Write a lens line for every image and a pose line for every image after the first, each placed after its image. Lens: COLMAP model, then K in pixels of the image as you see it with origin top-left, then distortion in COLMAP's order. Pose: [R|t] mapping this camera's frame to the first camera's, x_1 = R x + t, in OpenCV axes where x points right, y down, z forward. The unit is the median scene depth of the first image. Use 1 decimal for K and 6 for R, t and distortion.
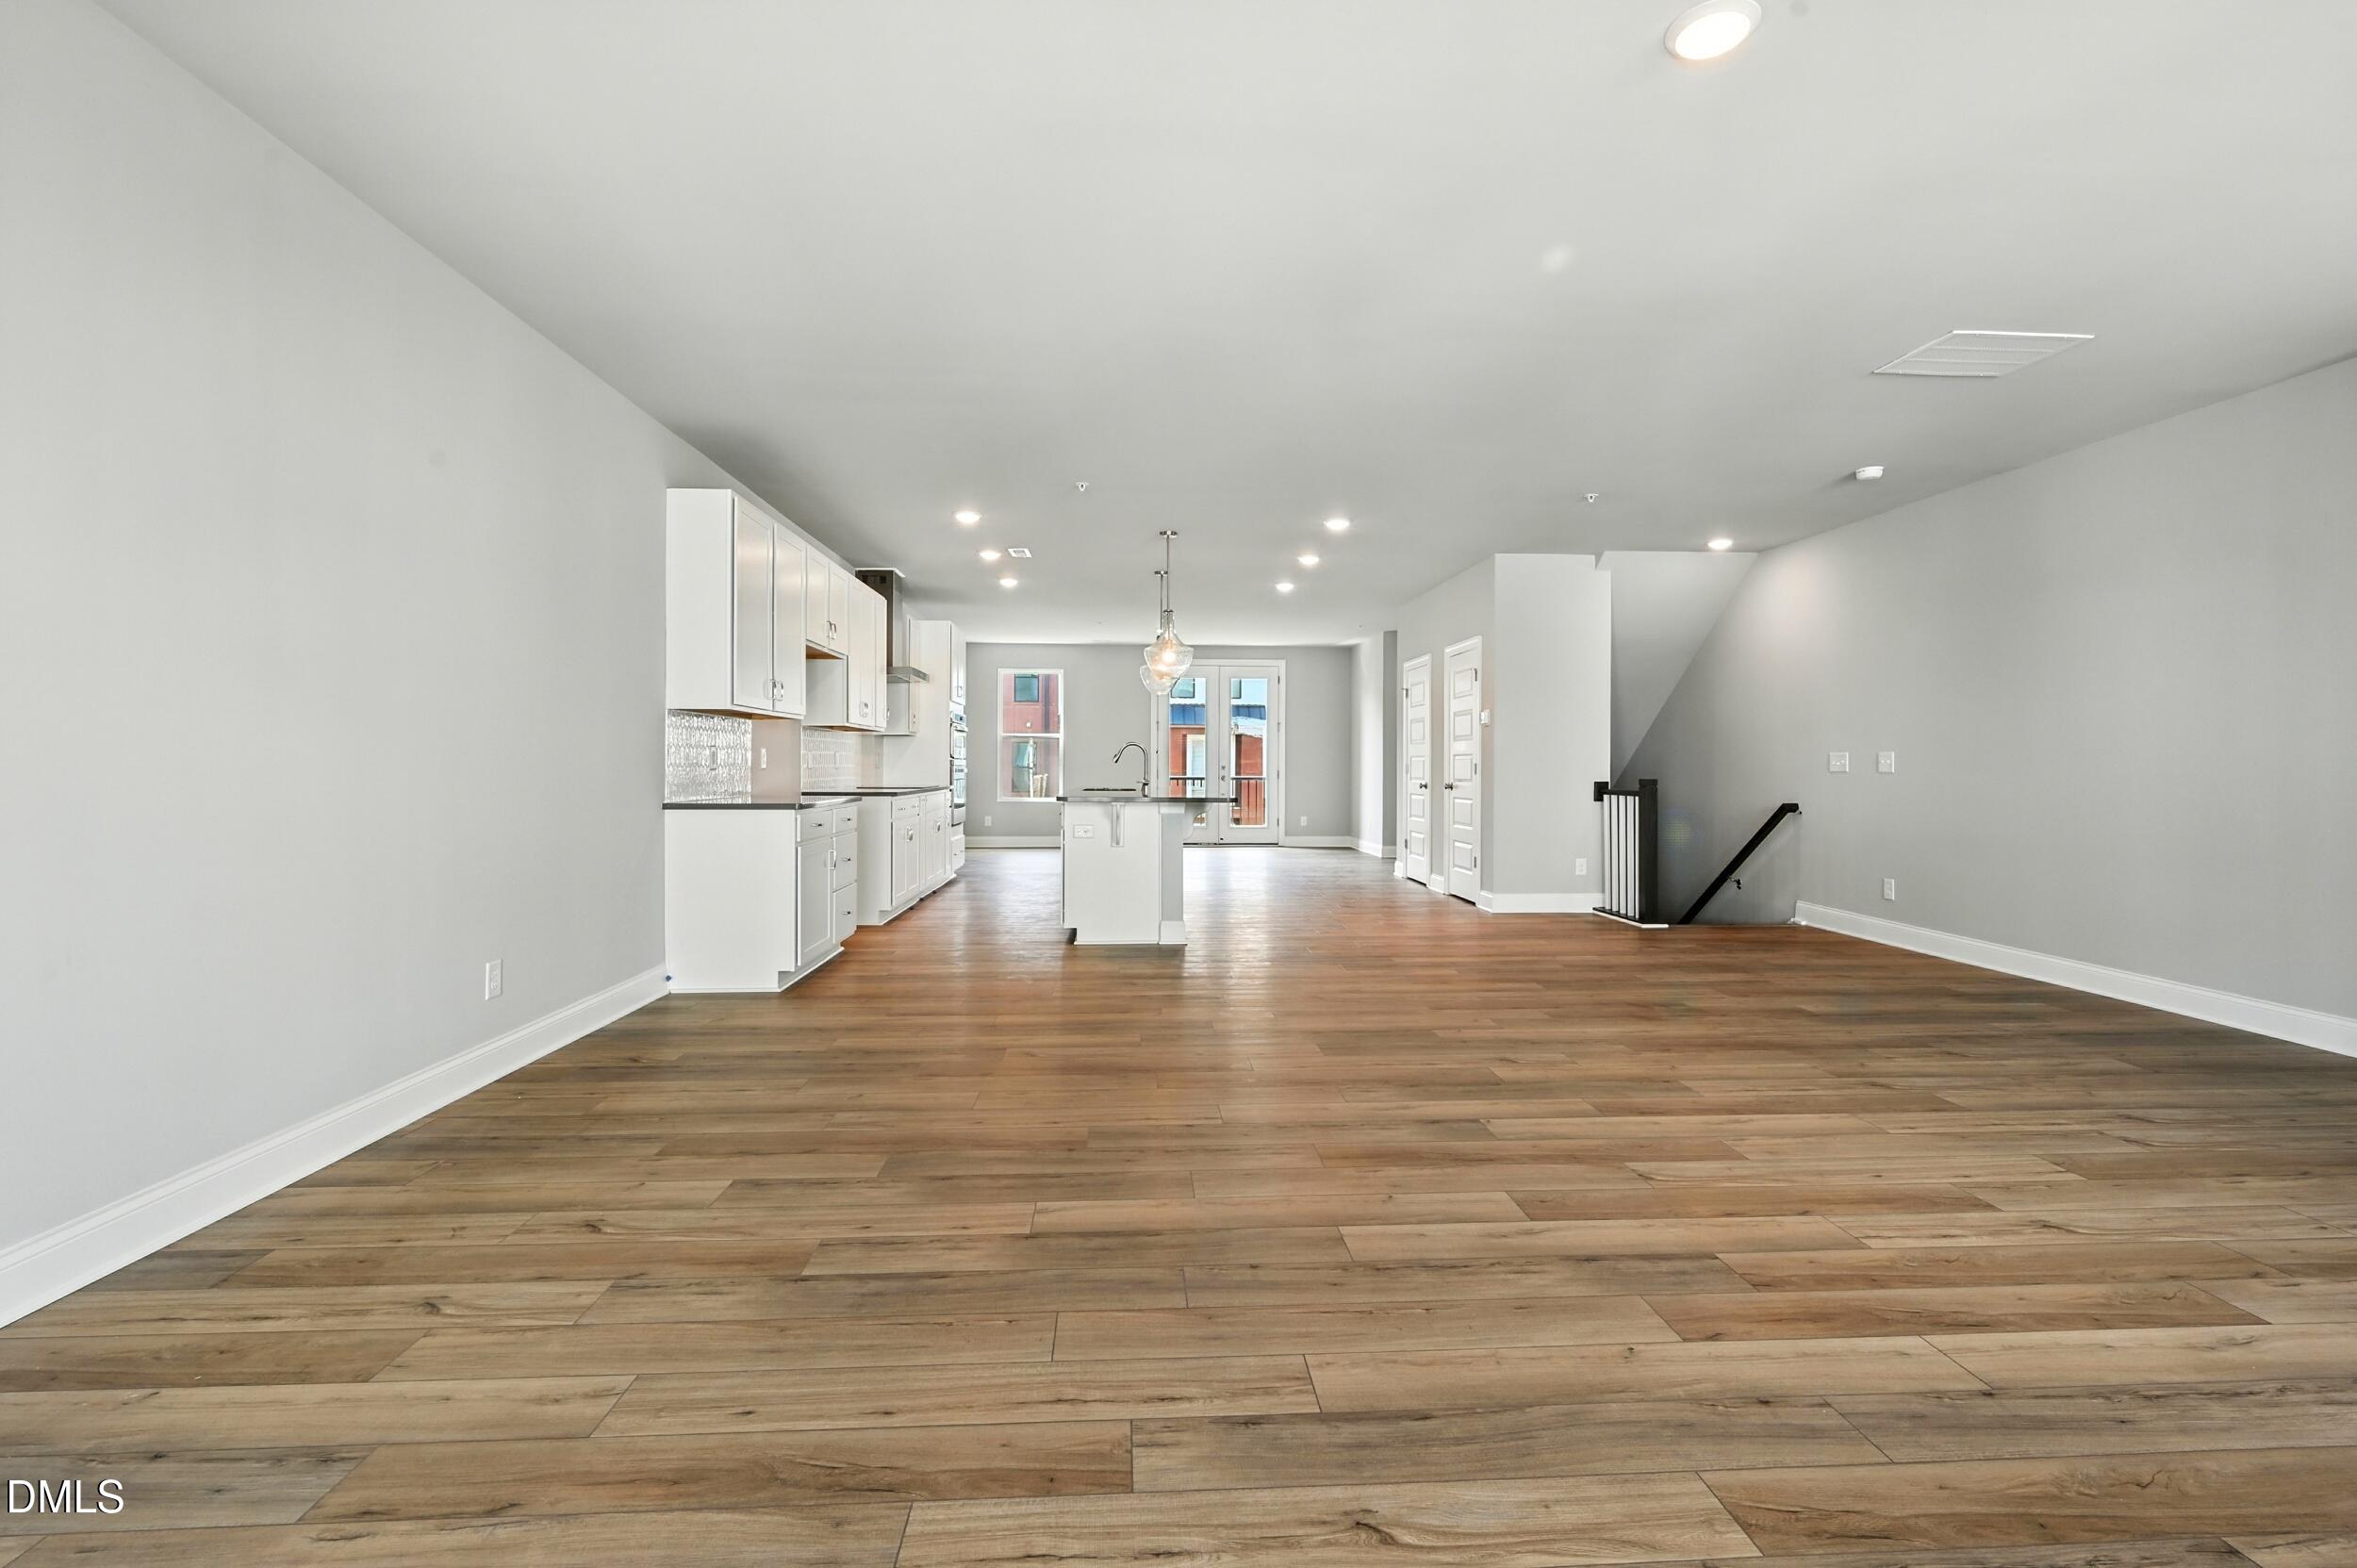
lens RADIAL K [[1039.0, 0, 1187.6], [0, 1039.0, 765.7], [0, 0, 1]] dist [-0.000583, 0.000266]
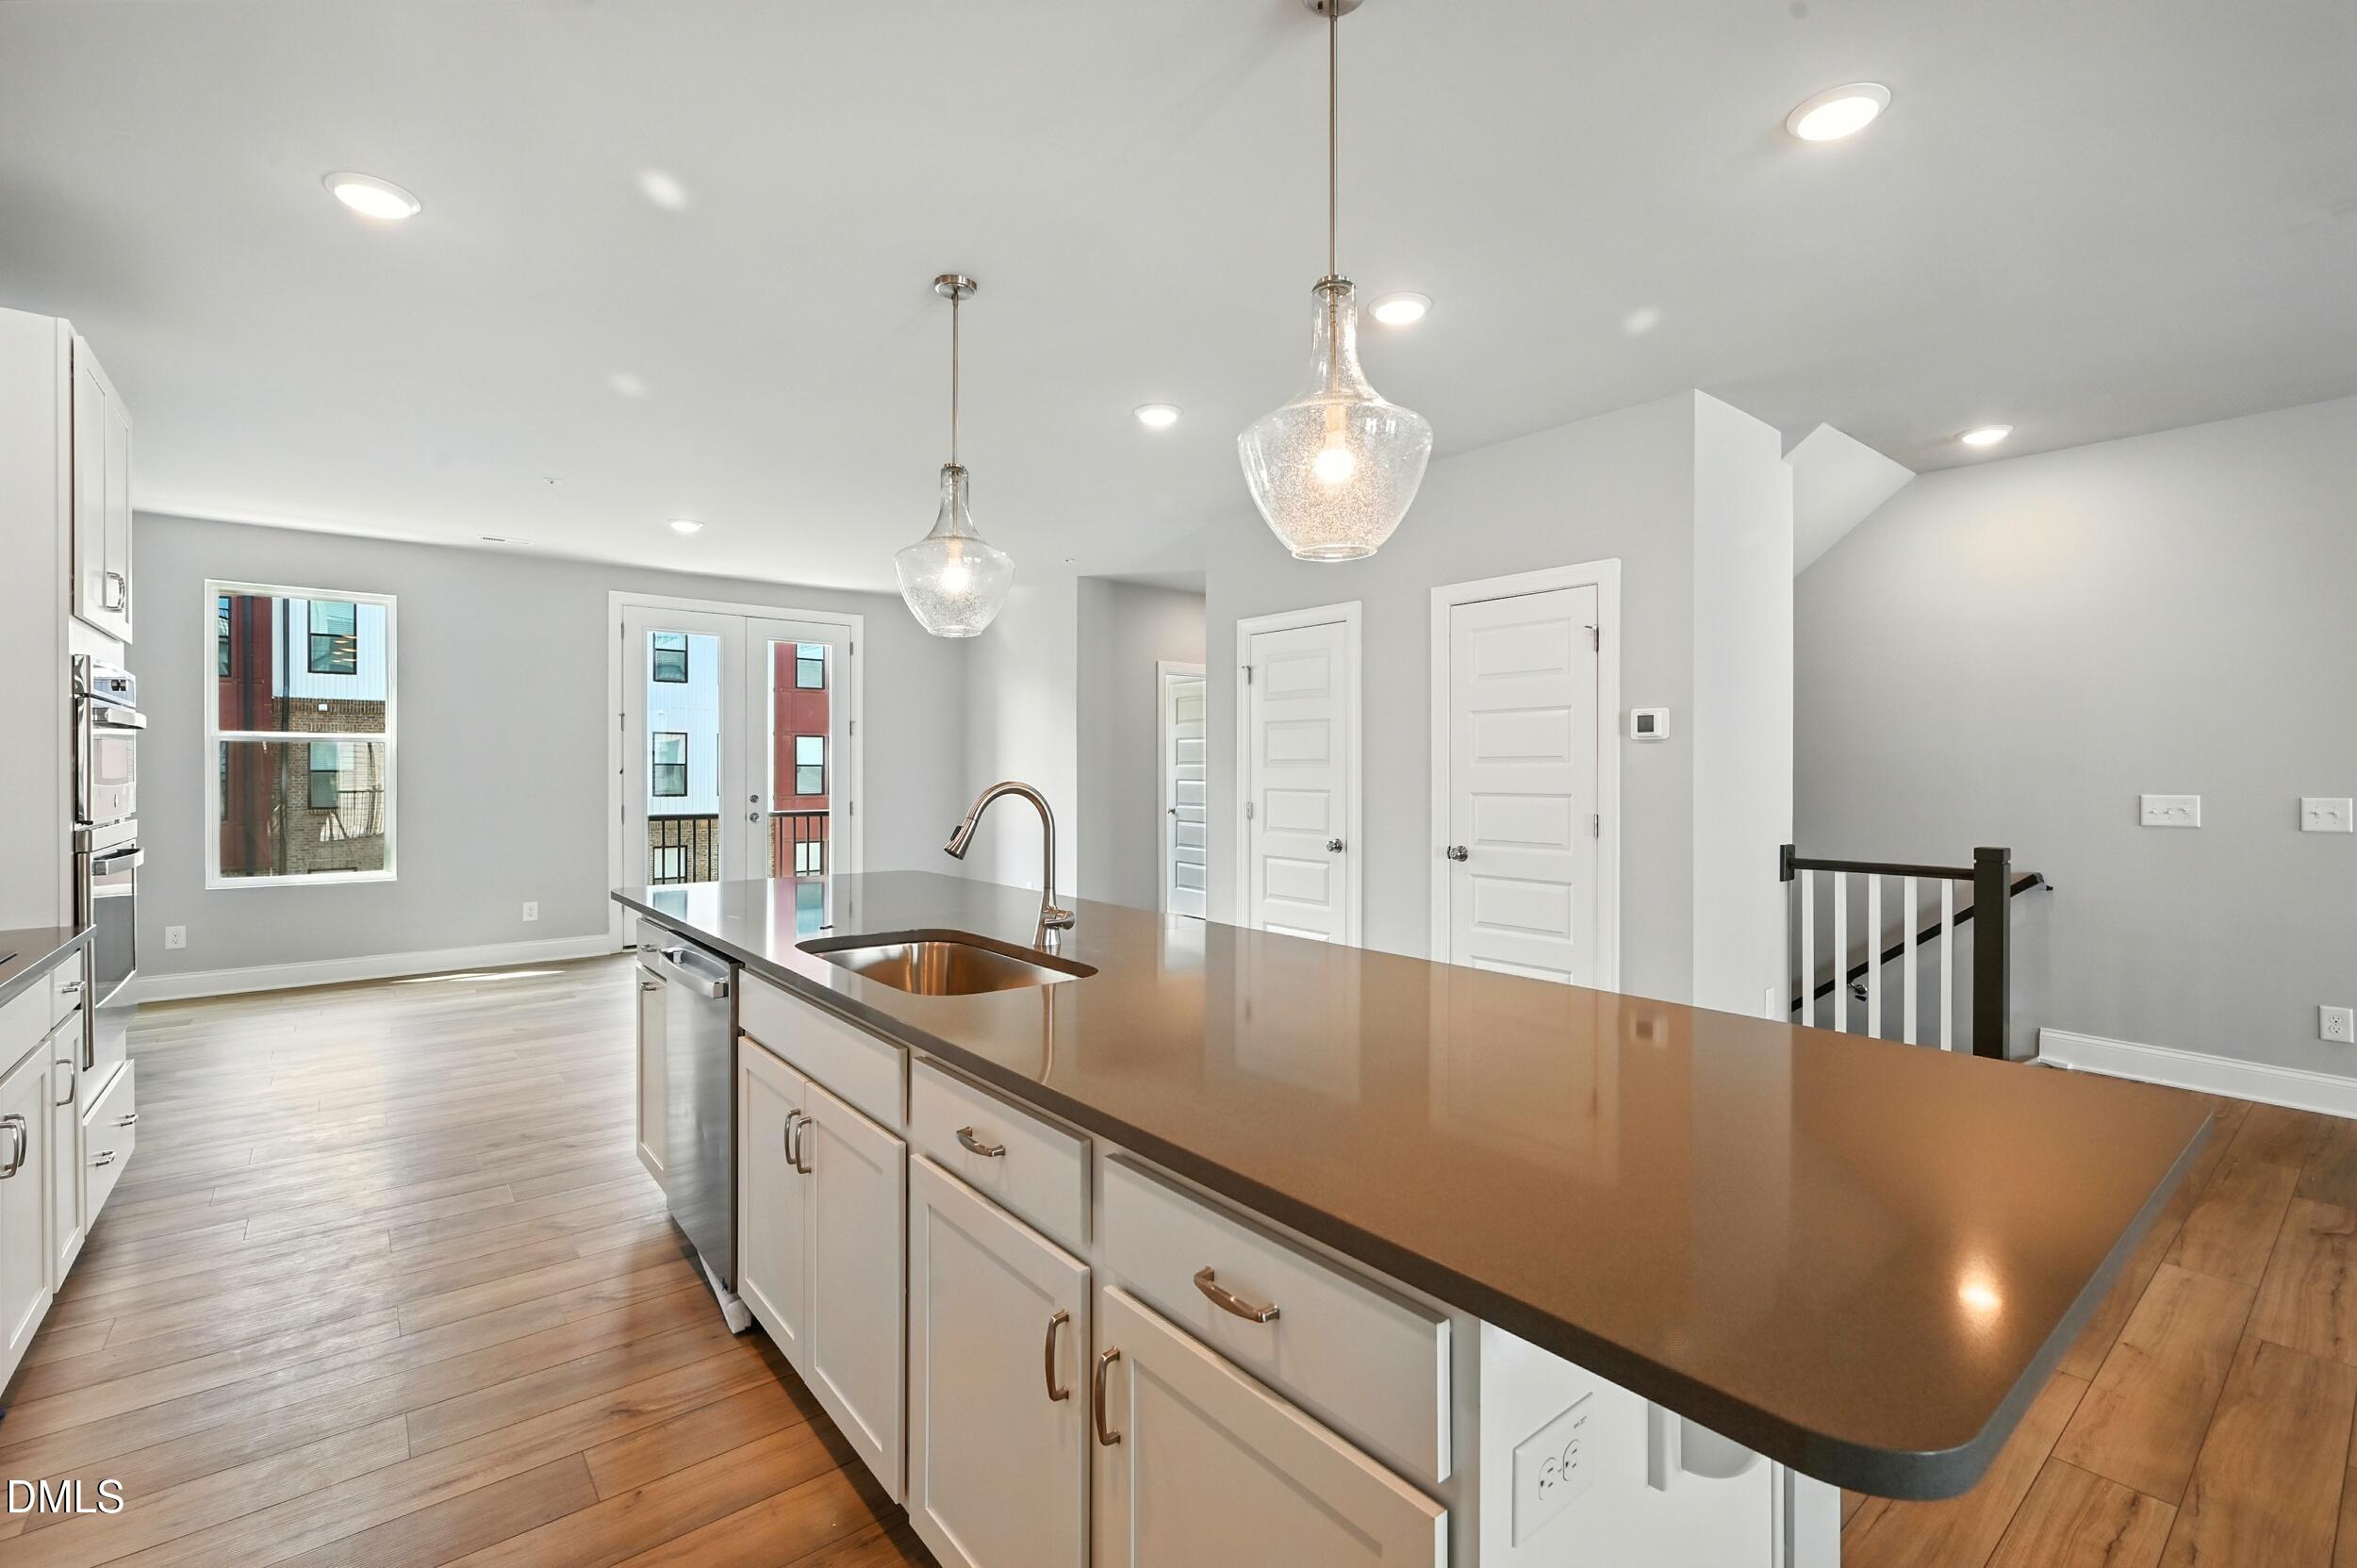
lens RADIAL K [[1039.0, 0, 1187.6], [0, 1039.0, 765.7], [0, 0, 1]] dist [-0.000583, 0.000266]
pose [[0.813107, -0.004188, 0.582099, -0.481415], [0.003420, 0.999991, 0.002417, -0.076914], [-0.582104, 0.000026, 0.813114, 1.957283]]
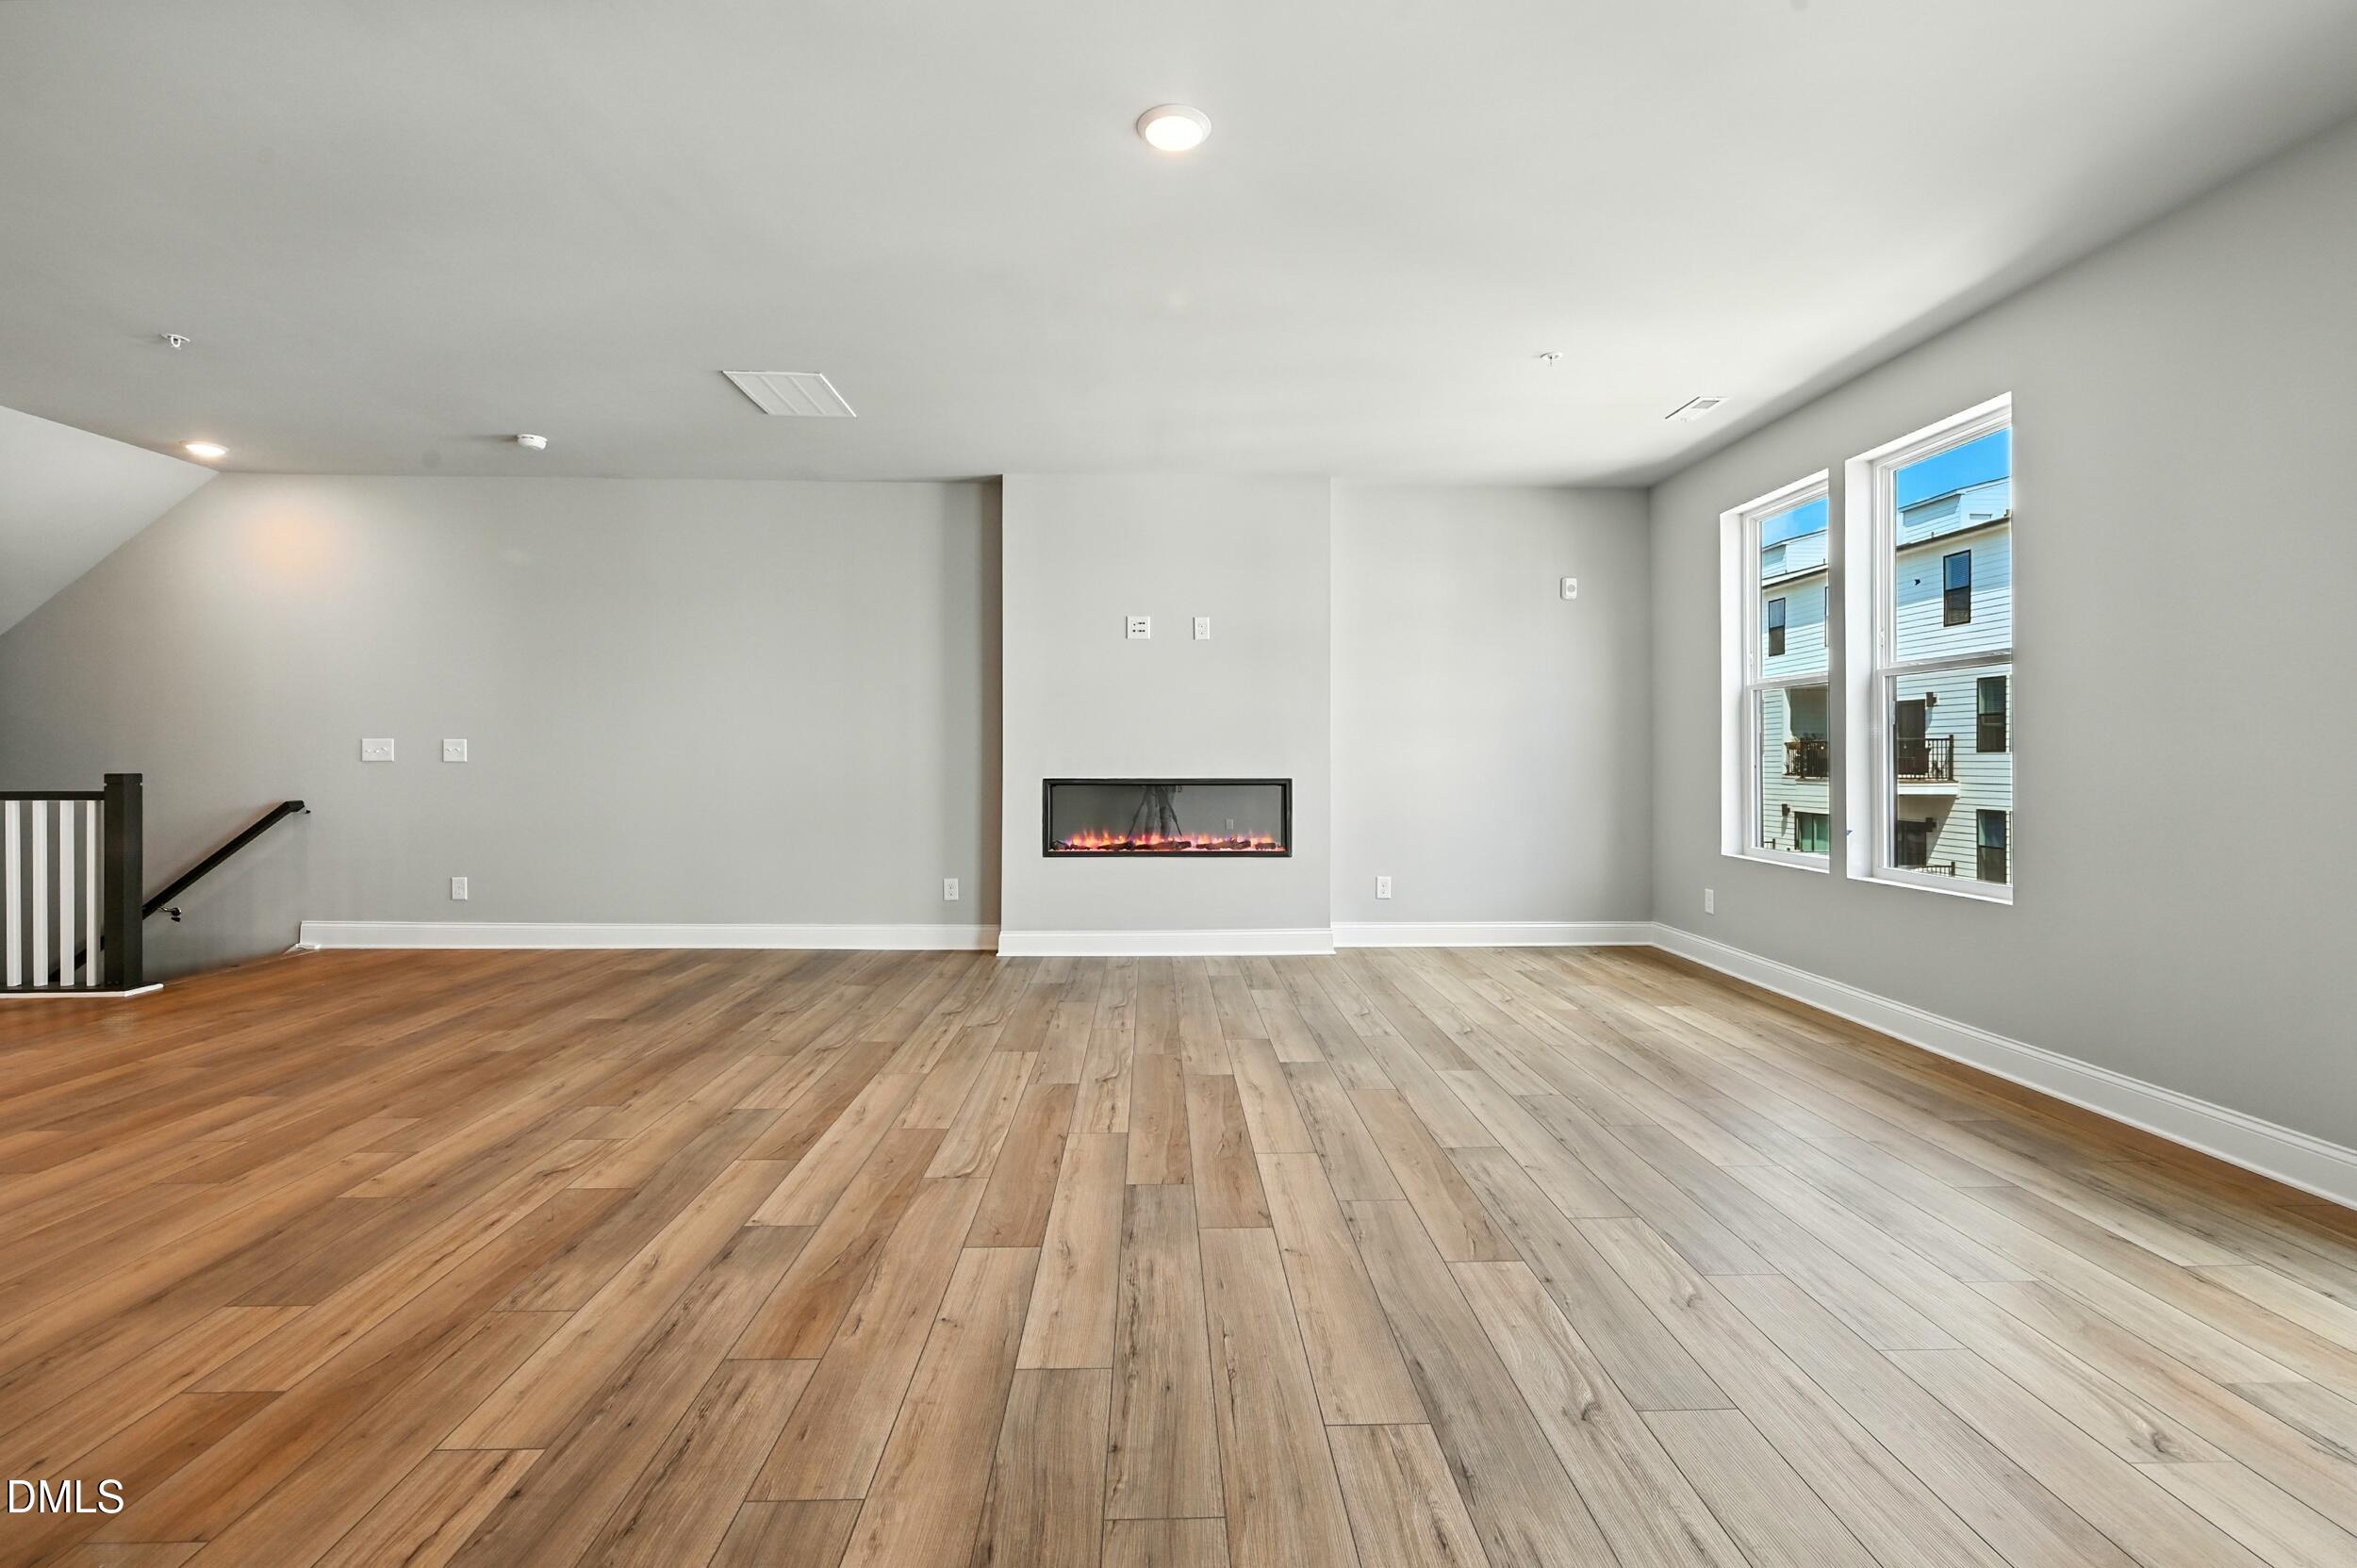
lens RADIAL K [[1054.0, 0, 1186.0], [0, 1054.0, 759.0], [0, 0, 1]] dist [-0.000336, 0.000332]
pose [[0.032159, -0.003942, 0.999475, -0.514416], [-0.002499, 0.999989, 0.004025, -0.002325], [-0.999480, -0.002627, 0.032149, 0.714059]]
